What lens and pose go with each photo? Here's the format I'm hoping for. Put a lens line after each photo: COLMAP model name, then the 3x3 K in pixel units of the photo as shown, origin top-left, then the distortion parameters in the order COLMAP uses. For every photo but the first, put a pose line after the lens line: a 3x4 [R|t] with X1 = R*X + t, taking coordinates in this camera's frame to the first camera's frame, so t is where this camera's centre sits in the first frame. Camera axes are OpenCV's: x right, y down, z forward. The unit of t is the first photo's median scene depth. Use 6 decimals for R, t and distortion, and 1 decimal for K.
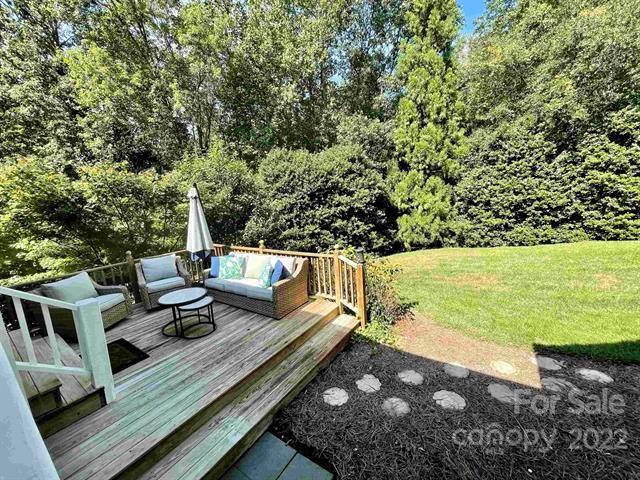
lens RADIAL K [[259.6, 0, 321.0], [0, 259.6, 240.1], [0, 0, 1]] dist [0.006821, -0.000155]
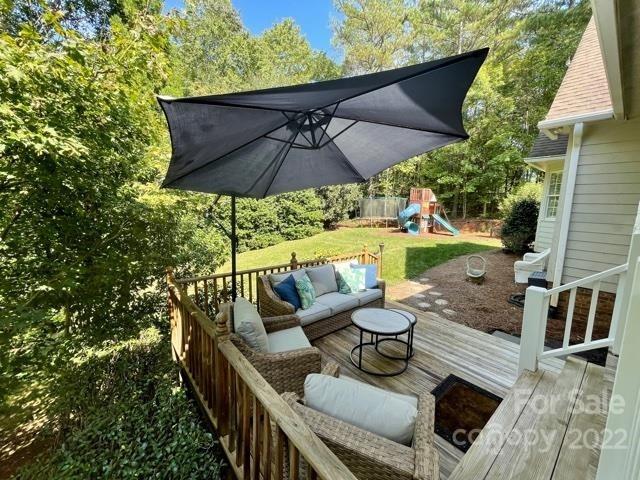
lens RADIAL K [[259.6, 0, 321.0], [0, 259.6, 240.1], [0, 0, 1]] dist [0.006821, -0.000155]
pose [[0.265062, -0.064915, 0.962044, -0.501841], [0.129232, 0.991121, 0.031271, -0.027520], [-0.955532, 0.116038, 0.271098, 0.356298]]
